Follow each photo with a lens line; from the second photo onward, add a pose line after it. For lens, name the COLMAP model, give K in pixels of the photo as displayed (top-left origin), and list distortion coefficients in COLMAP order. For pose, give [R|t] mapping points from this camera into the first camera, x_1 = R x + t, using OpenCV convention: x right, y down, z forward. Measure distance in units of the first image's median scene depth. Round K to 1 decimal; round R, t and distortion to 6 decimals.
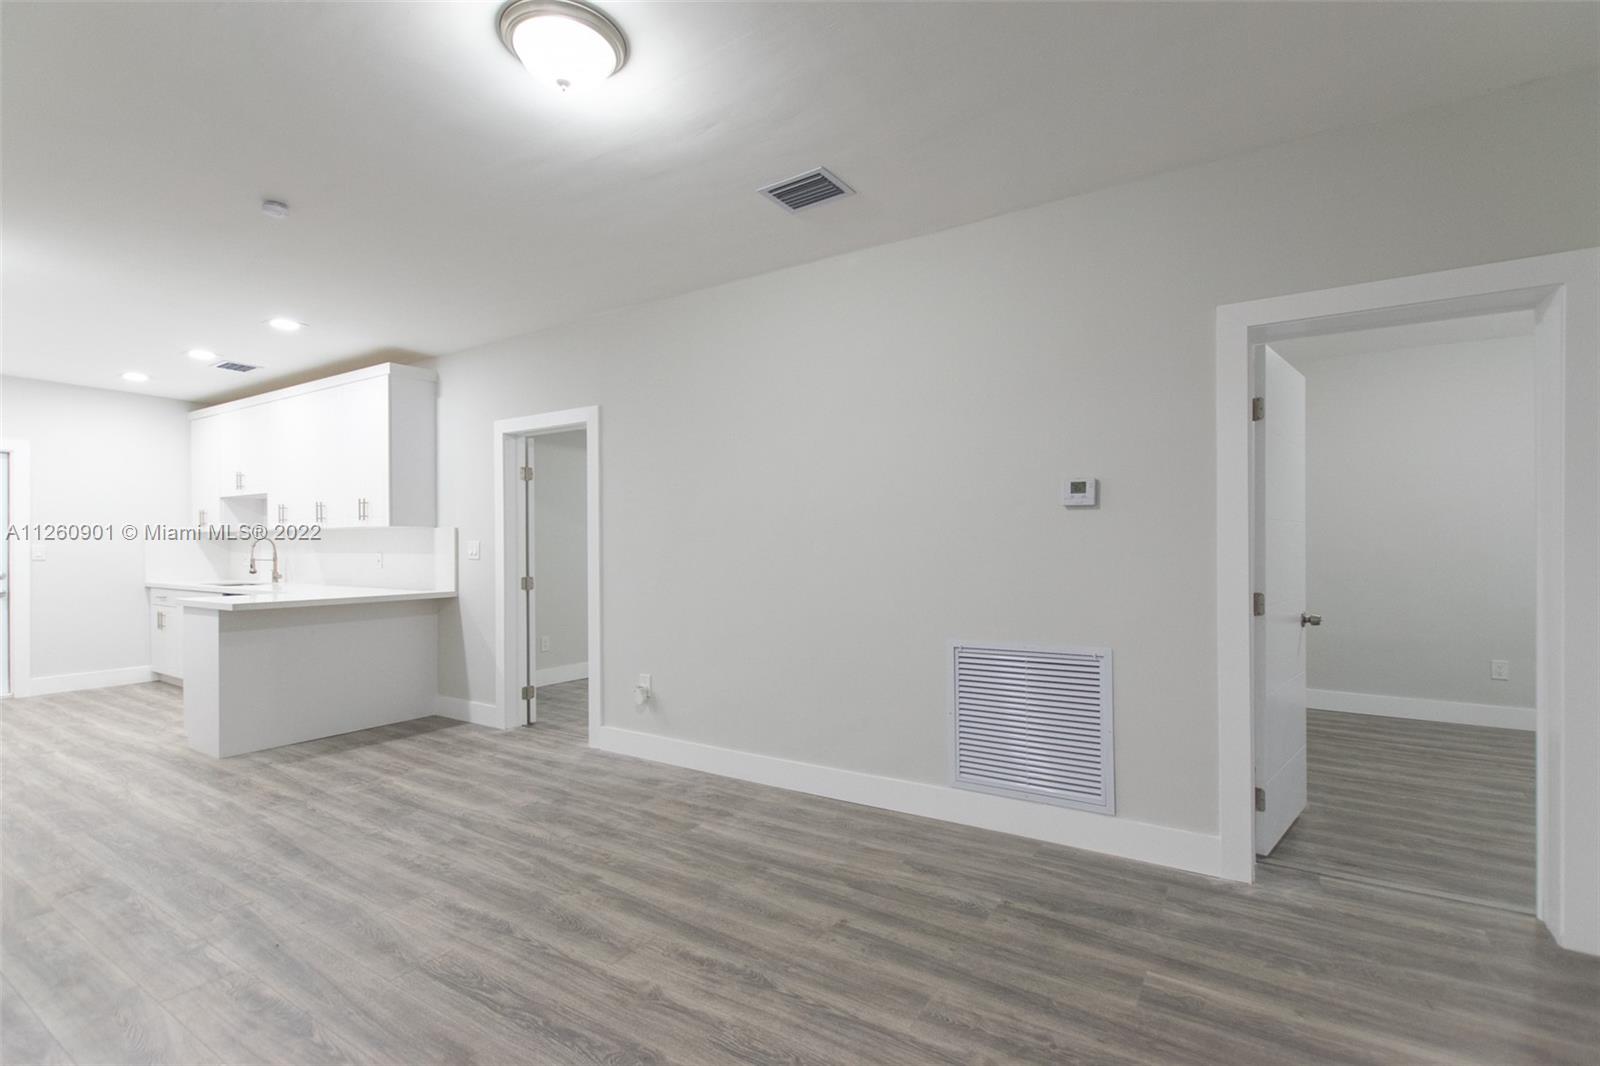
lens RADIAL K [[698.2, 0, 823.5], [0, 698.2, 544.1], [0, 0, 1]] dist [-0.000569, -0.000283]
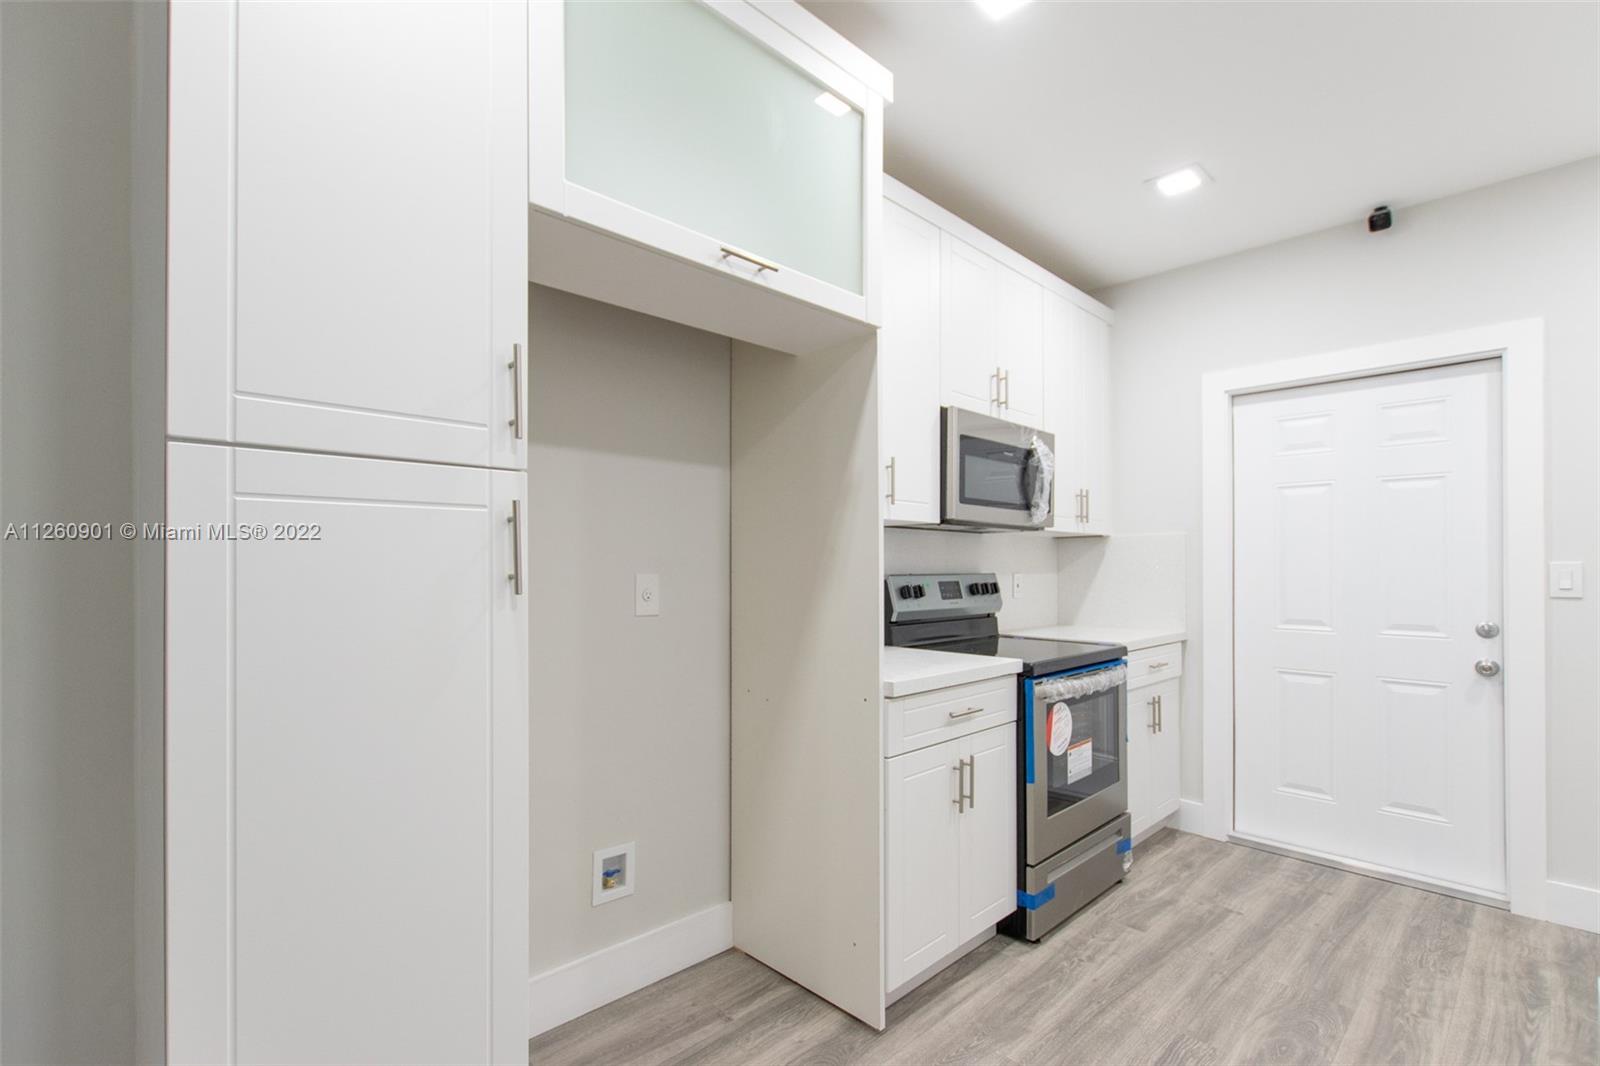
lens RADIAL K [[730.5, 0, 802.0], [0, 730.5, 562.0], [0, 0, 1]] dist [0.012988, -0.000761]
pose [[-0.267862, -0.006907, -0.963432, -1.044129], [0.001808, 0.999969, -0.007671, 0.008538], [0.963456, -0.003796, -0.267841, 1.227116]]
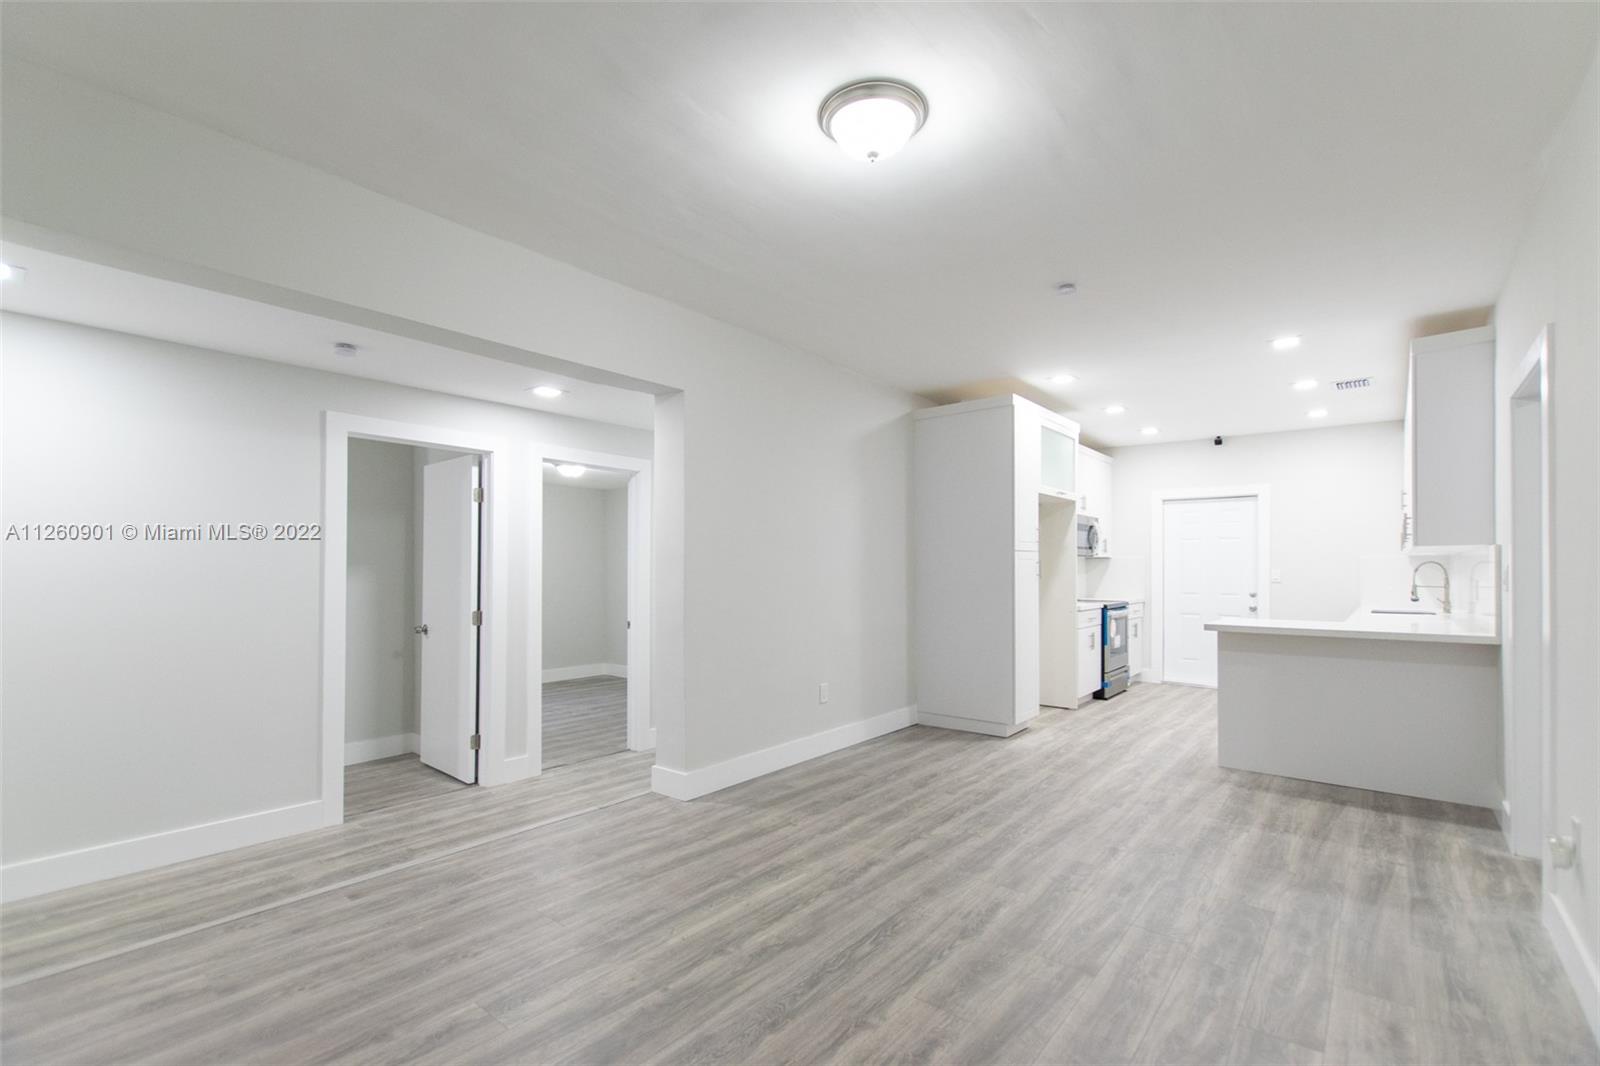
lens RADIAL K [[737.8, 0, 764.1], [0, 737.8, 568.7], [0, 0, 1]] dist [-0.014626, -0.000413]
pose [[-0.180785, 0.001170, -0.983522, 0.503138], [0.001560, 0.999998, 0.000903, -0.004493], [0.983521, -0.001371, -0.180787, 0.650048]]
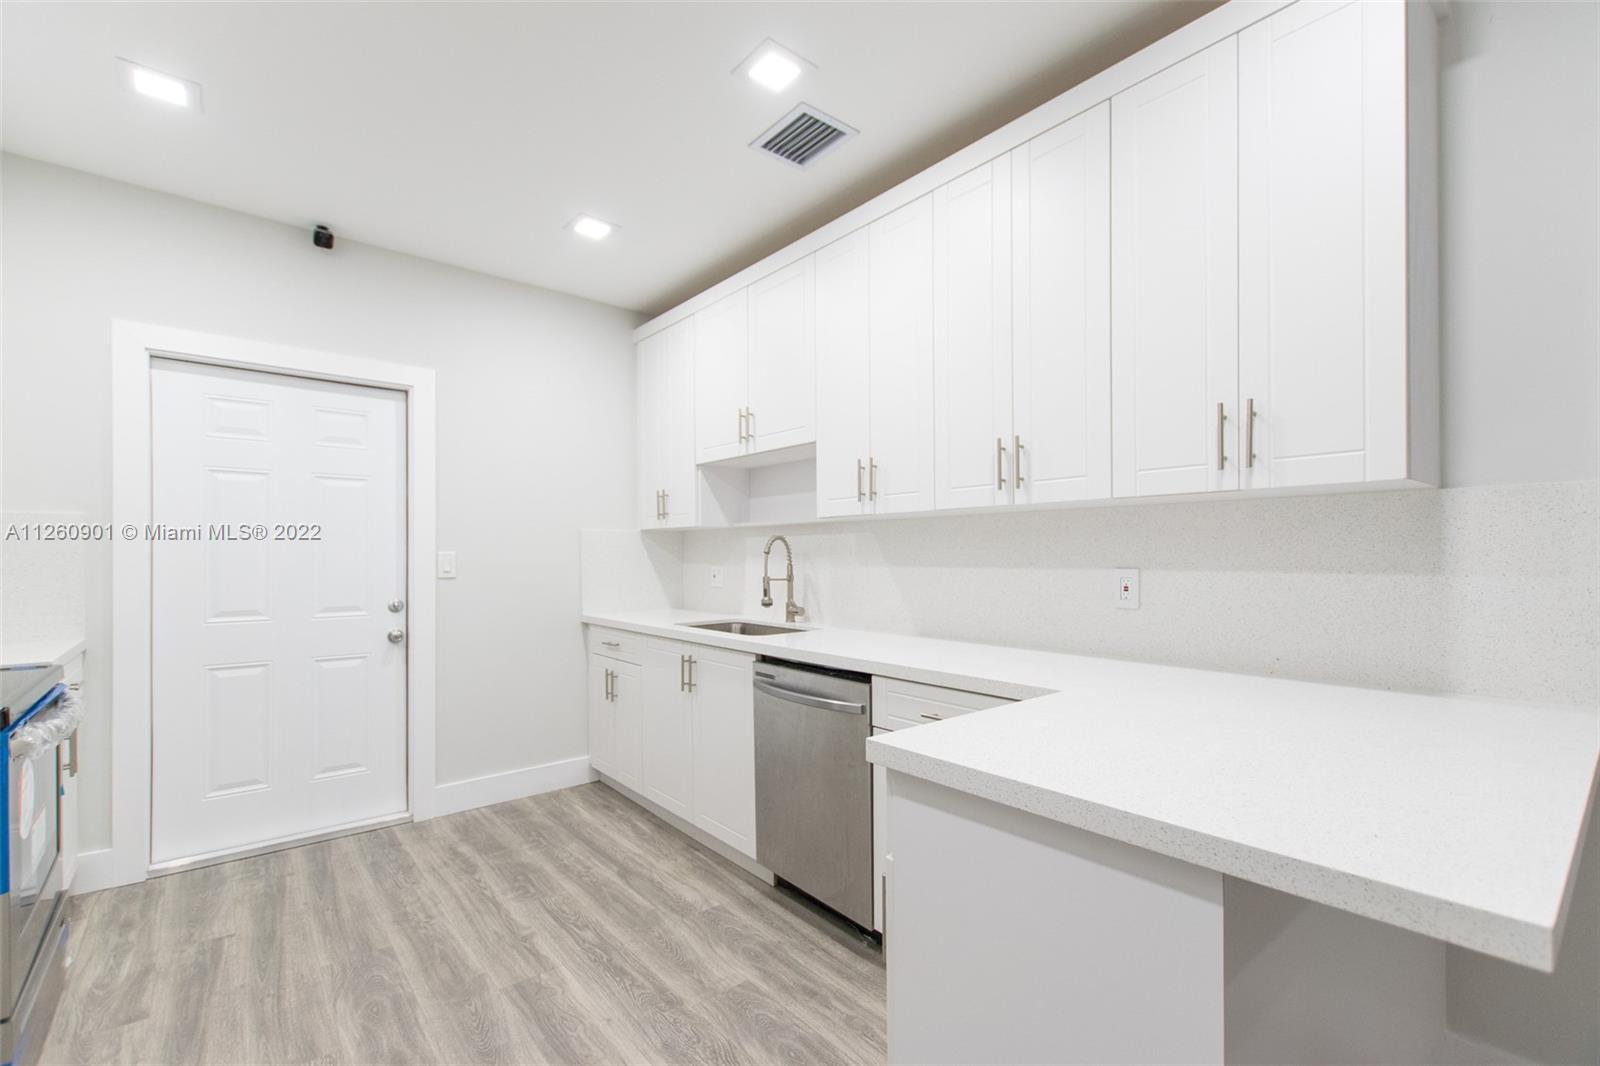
lens RADIAL K [[707.1, 0, 816.4], [0, 707.1, 553.7], [0, 0, 1]] dist [0.000256, -0.000188]
pose [[0.944505, -0.001014, -0.328495, -1.167143], [0.000907, 0.999999, -0.000480, 0.007071], [0.328496, 0.000156, 0.944505, 0.993783]]
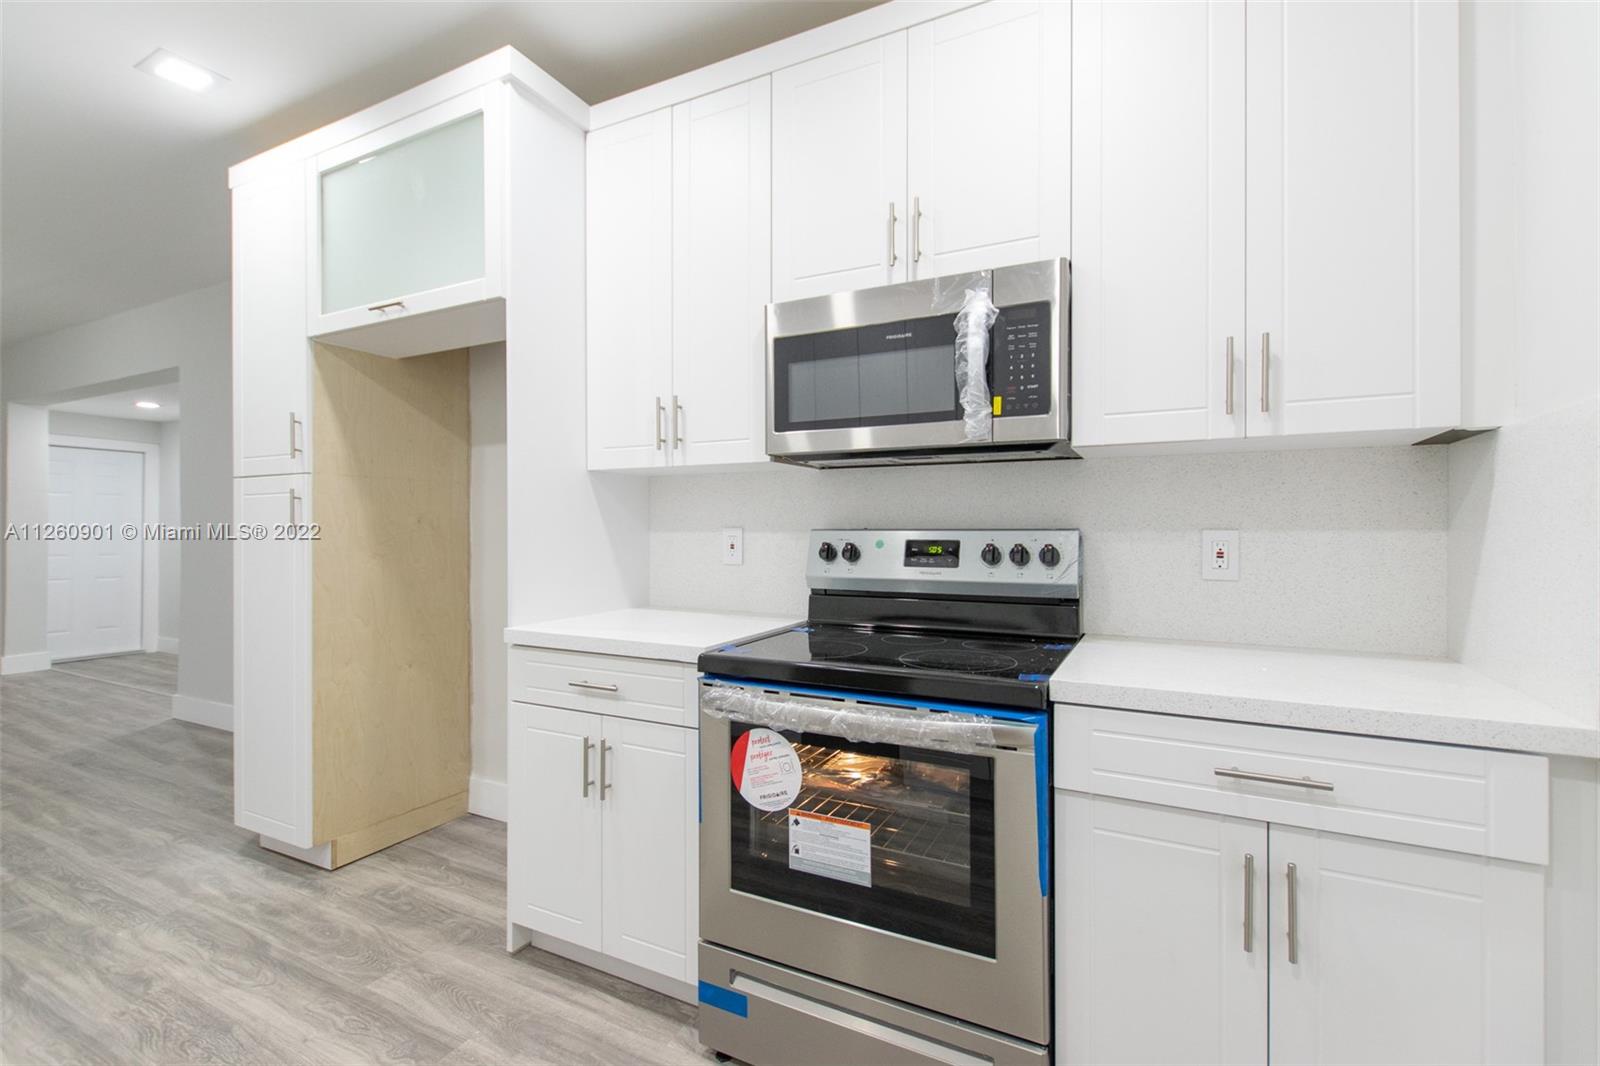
lens RADIAL K [[718.7, 0, 799.0], [0, 718.7, 524.0], [0, 0, 1]] dist [0.001261, -0.000397]
pose [[-0.998742, 0.003419, -0.050036, -1.866251], [0.003416, 0.999994, 0.000142, 0.012304], [0.050036, -0.000029, -0.998747, 1.770488]]
